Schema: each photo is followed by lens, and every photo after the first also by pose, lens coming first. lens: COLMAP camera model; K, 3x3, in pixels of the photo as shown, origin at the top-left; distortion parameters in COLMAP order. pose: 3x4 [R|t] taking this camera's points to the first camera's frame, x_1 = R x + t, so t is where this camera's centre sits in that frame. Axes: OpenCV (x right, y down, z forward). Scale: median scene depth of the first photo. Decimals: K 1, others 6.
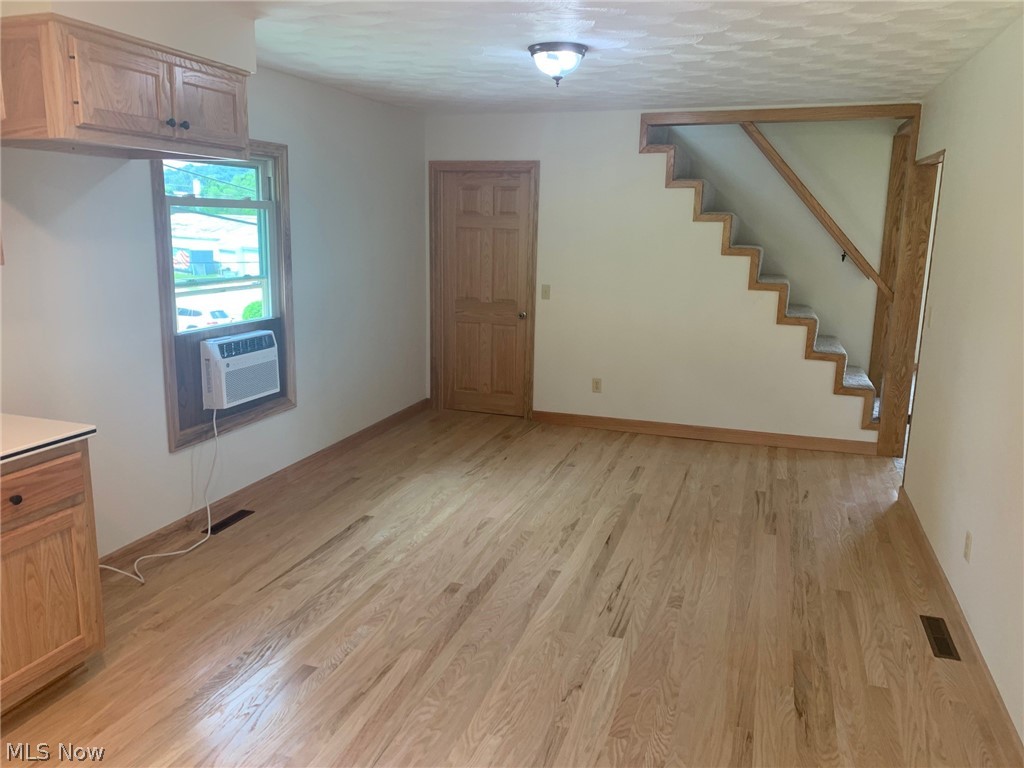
lens RADIAL K [[781.2, 0, 513.8], [0, 781.2, 385.7], [0, 0, 1]] dist [0.130602, -0.232174]
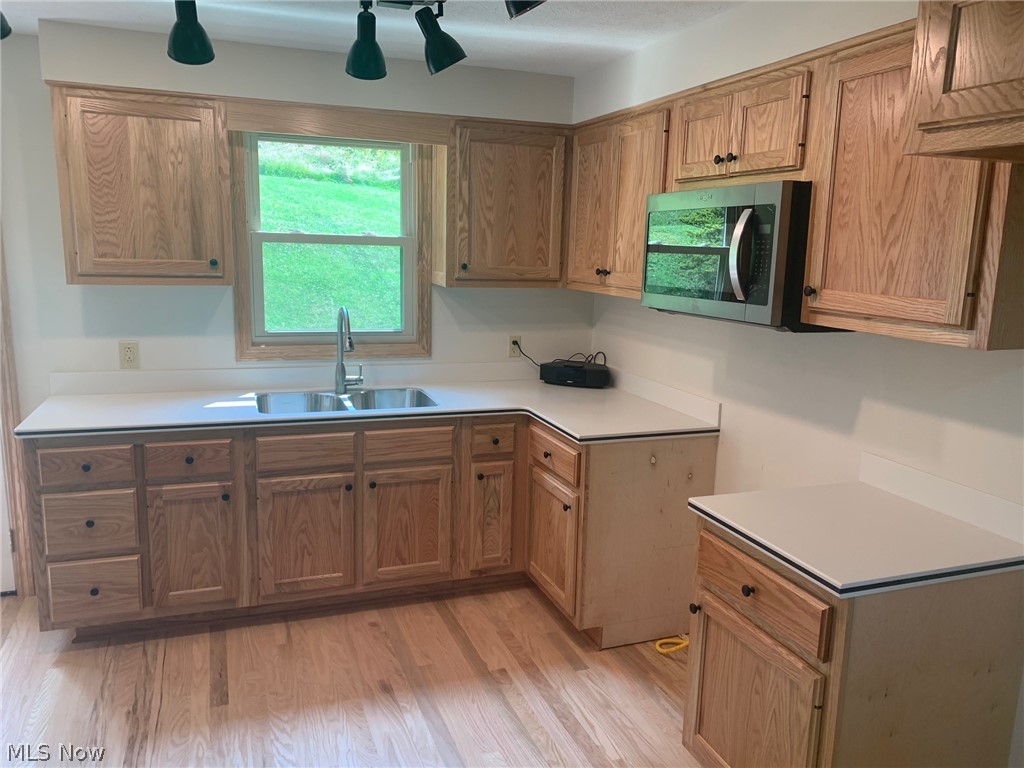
lens RADIAL K [[783.2, 0, 517.4], [0, 783.2, 383.2], [0, 0, 1]] dist [0.081384, -0.117101]
pose [[-0.769742, 0.076171, -0.633794, 0.051311], [-0.173237, 0.930670, 0.322246, -0.153224], [0.614399, 0.357843, -0.703180, 0.689502]]
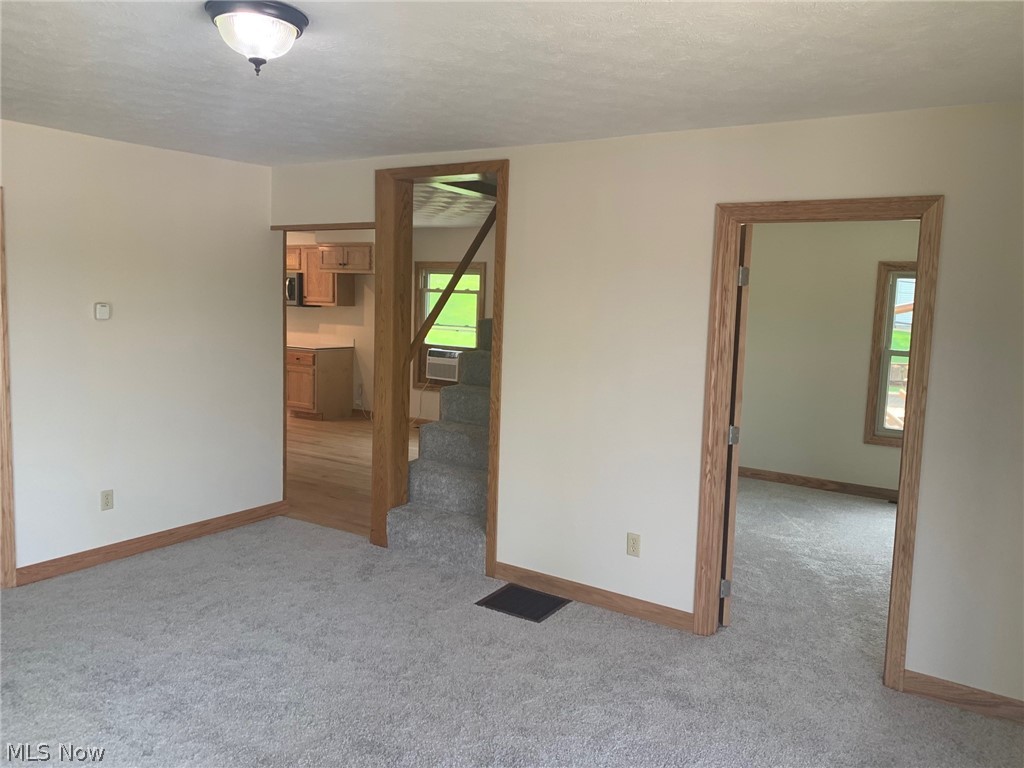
lens RADIAL K [[783.2, 0, 517.4], [0, 783.2, 383.2], [0, 0, 1]] dist [0.081384, -0.117101]
pose [[-0.254832, 0.079224, -0.963735, 1.534307], [-0.239239, 0.960489, 0.142217, -0.298841], [0.936923, 0.266804, -0.225810, 1.524568]]
